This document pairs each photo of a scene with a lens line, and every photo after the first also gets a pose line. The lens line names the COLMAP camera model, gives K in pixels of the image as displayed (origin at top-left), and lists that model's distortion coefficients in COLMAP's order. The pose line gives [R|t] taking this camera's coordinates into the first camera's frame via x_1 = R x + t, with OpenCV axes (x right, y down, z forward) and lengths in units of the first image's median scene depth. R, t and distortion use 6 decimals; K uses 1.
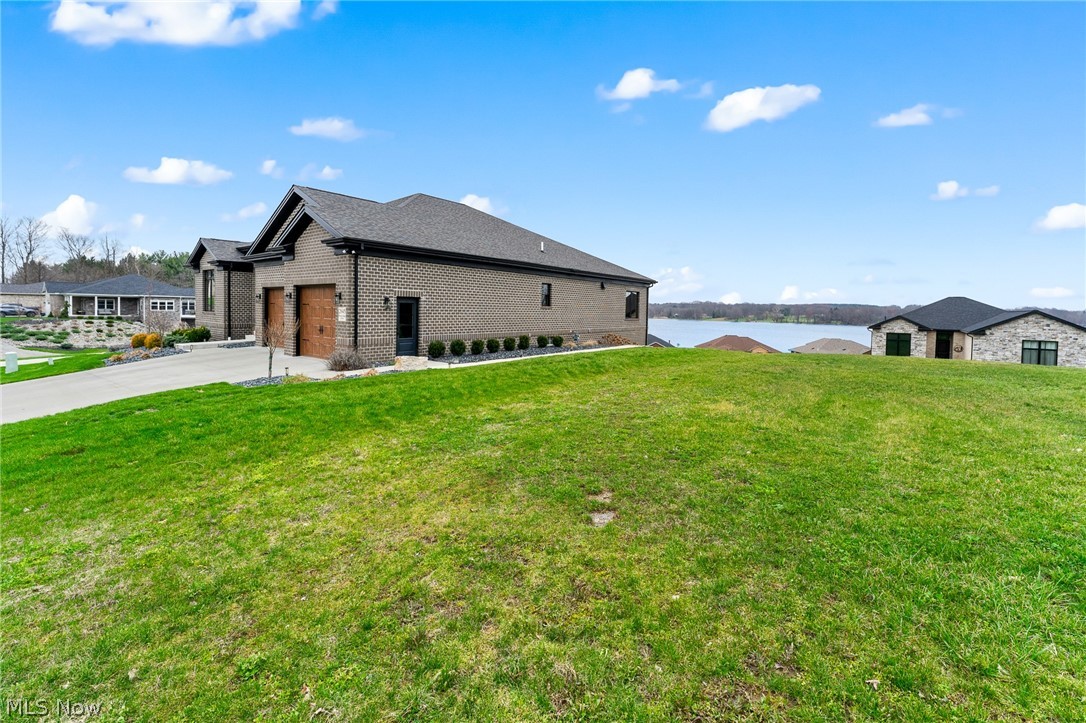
lens RADIAL K [[459.6, 0, 539.9], [0, 459.6, 306.3], [0, 0, 1]] dist [-0.001468, -0.000029]
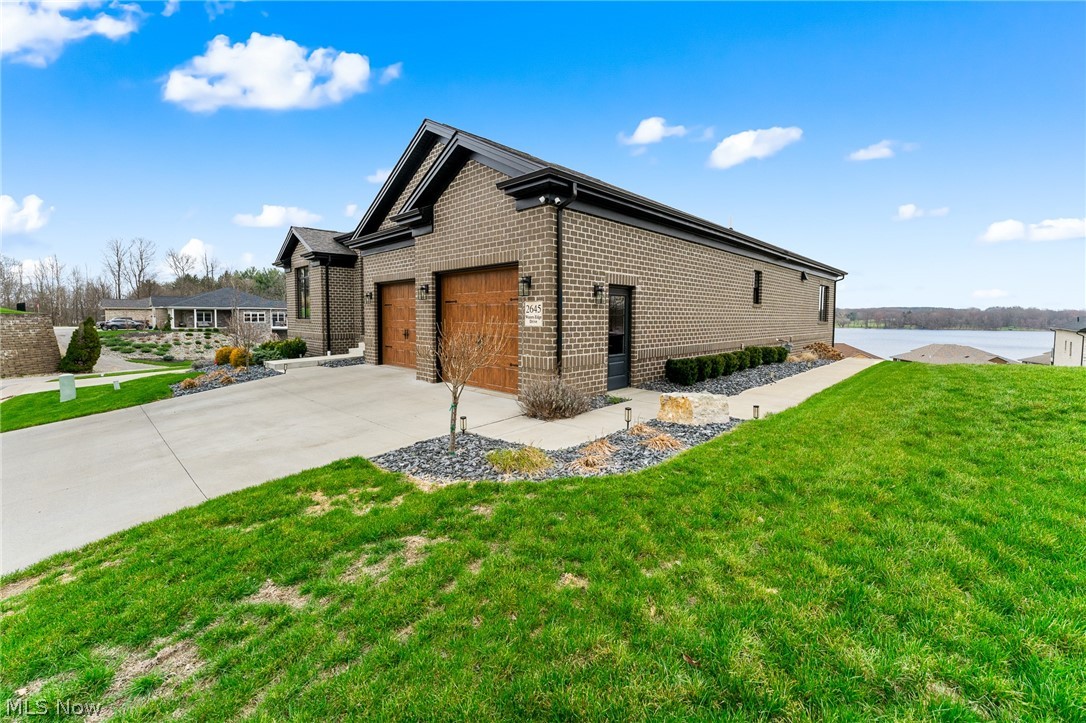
lens RADIAL K [[448.3, 0, 547.8], [0, 448.3, 322.0], [0, 0, 1]] dist [-0.010792, -0.000116]
pose [[0.993911, -0.013555, -0.109348, -0.218569], [0.015285, 0.999771, 0.015000, 0.011682], [0.109119, -0.016580, 0.993890, 0.280690]]
